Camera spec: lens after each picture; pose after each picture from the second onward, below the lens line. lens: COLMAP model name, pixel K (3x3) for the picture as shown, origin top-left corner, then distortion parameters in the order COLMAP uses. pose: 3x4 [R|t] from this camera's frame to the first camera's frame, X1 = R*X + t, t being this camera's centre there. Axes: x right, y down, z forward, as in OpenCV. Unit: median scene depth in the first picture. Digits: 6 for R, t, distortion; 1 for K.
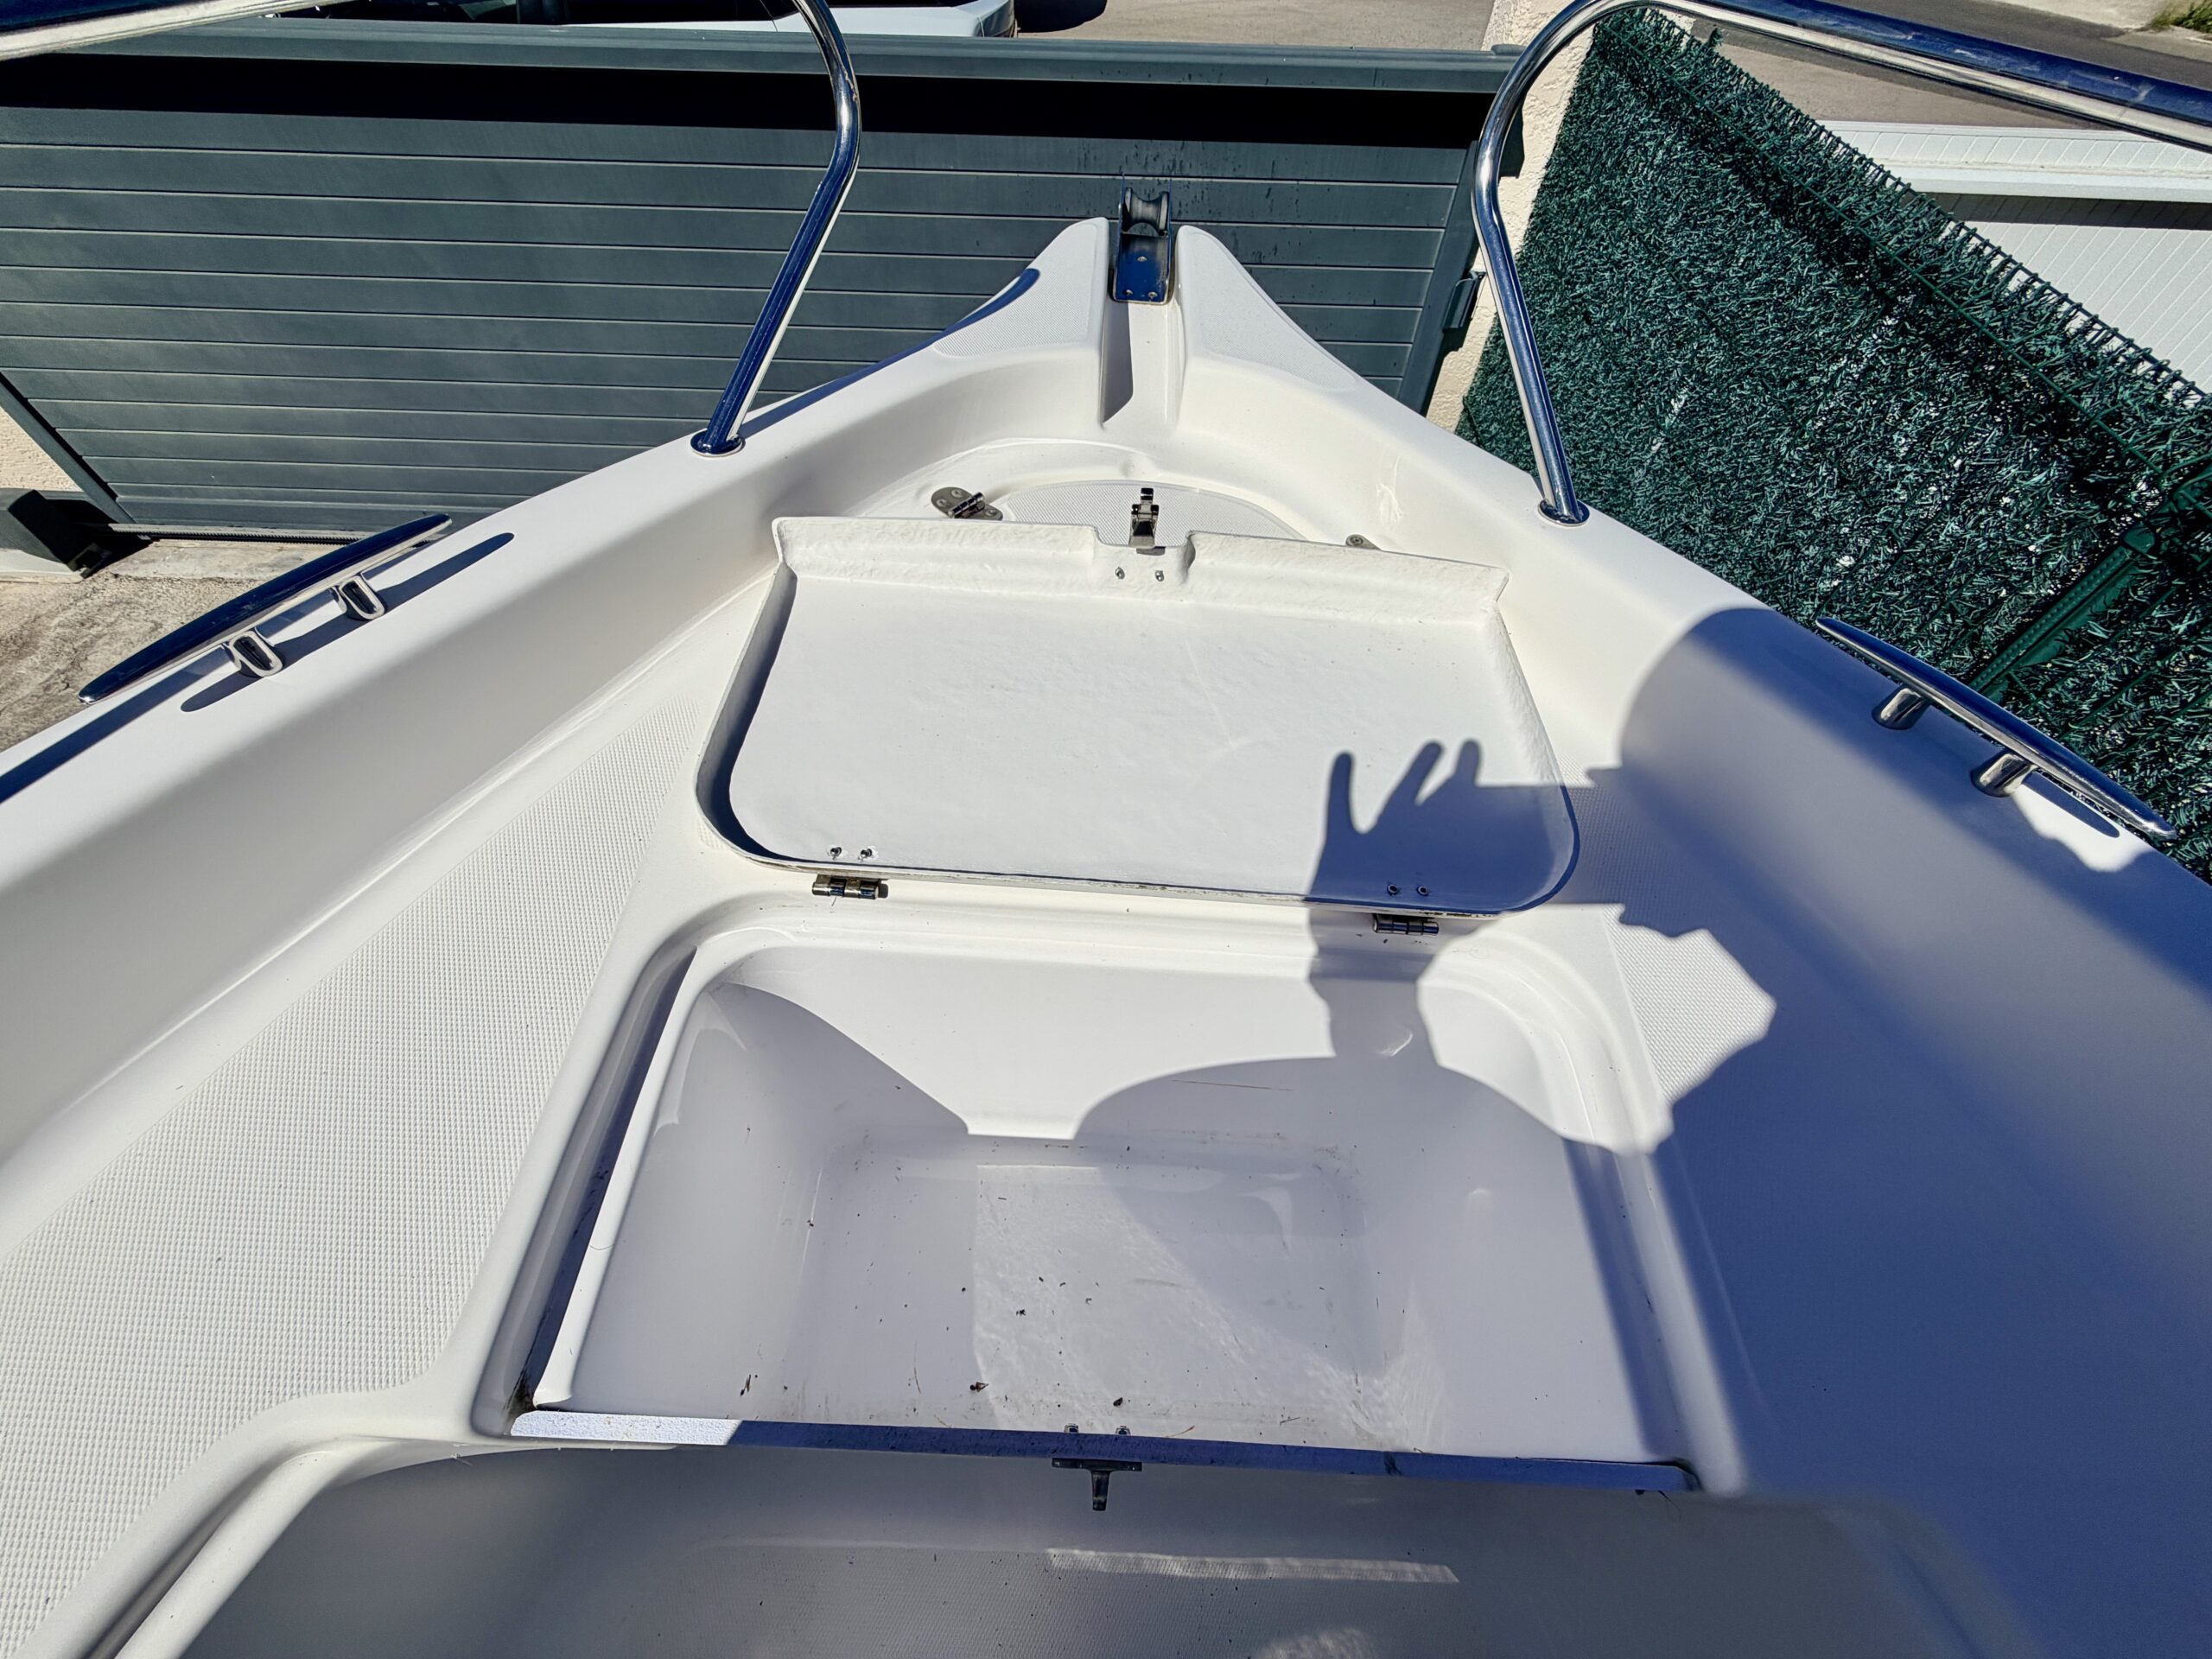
lens RADIAL K [[878.0, 0, 1098.4], [0, 878.0, 820.7], [0, 0, 1]] dist [0.001241, -0.000697]
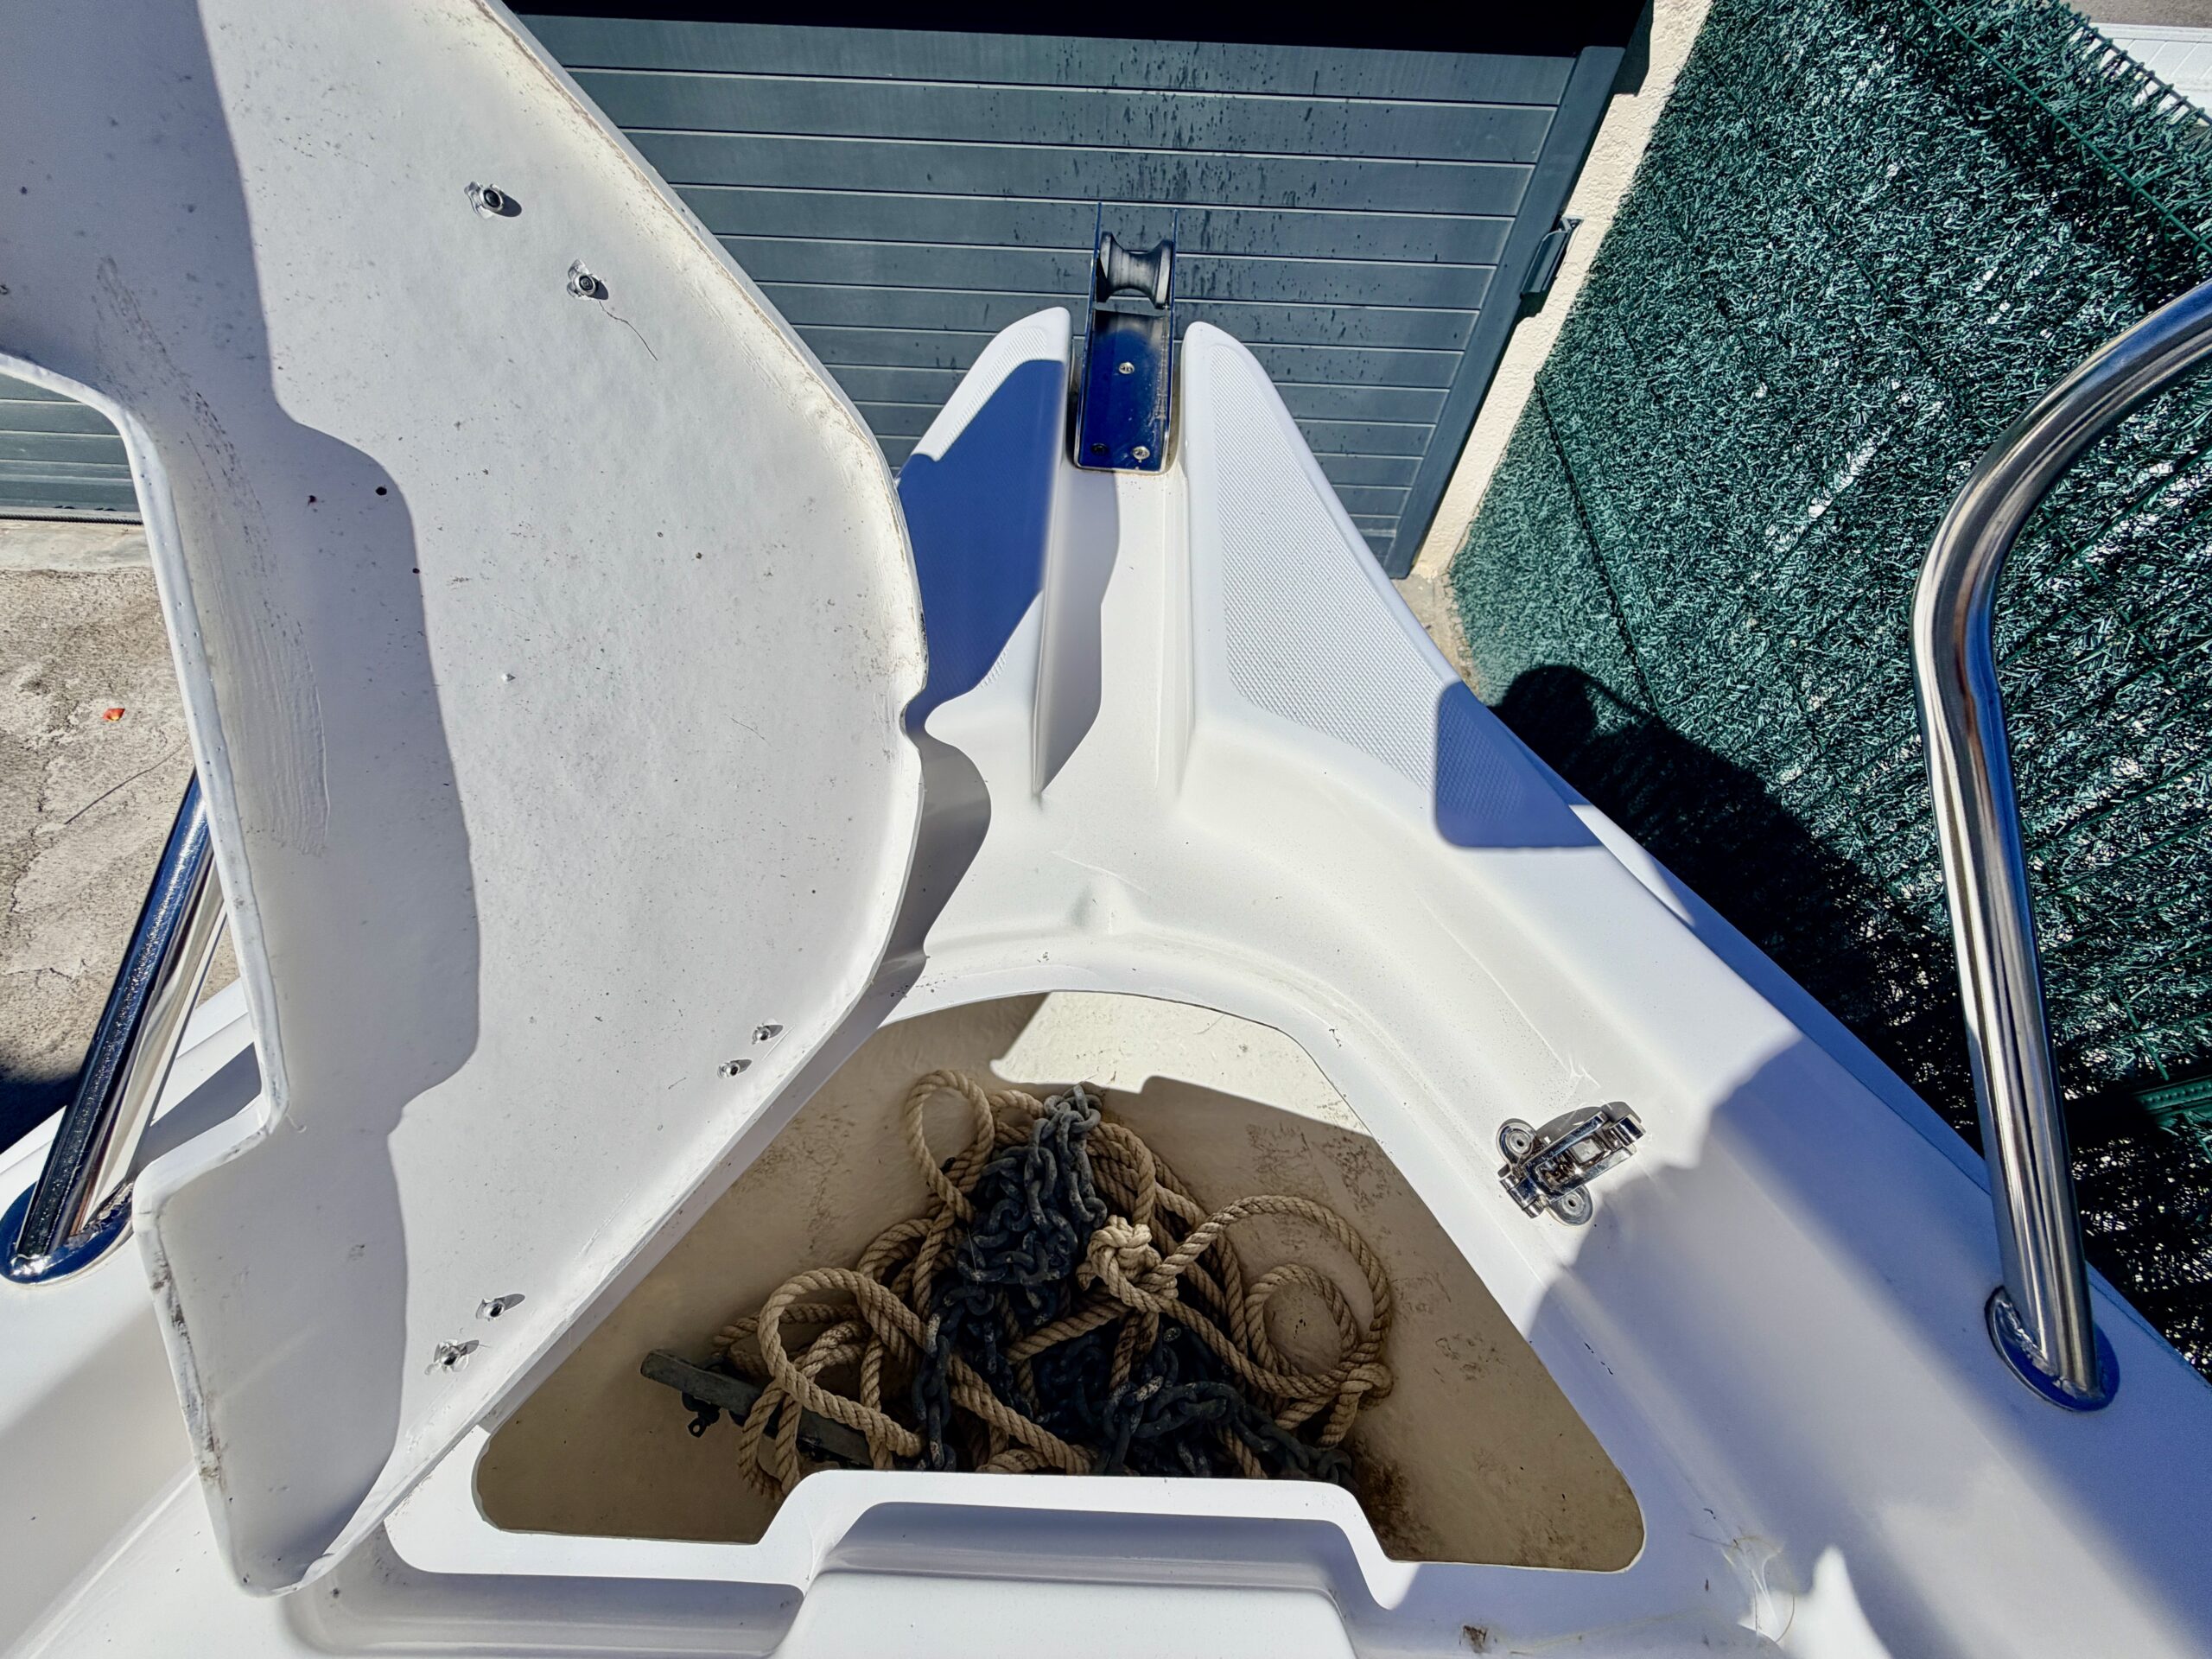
lens RADIAL K [[881.0, 0, 1103.3], [0, 881.0, 826.0], [0, 0, 1]] dist [-0.001962, 0.000927]
pose [[0.999972, 0.005366, 0.005122, 0.017800], [-0.005918, 0.993387, 0.114660, -0.217816], [-0.004473, -0.114687, 0.993392, 0.199879]]
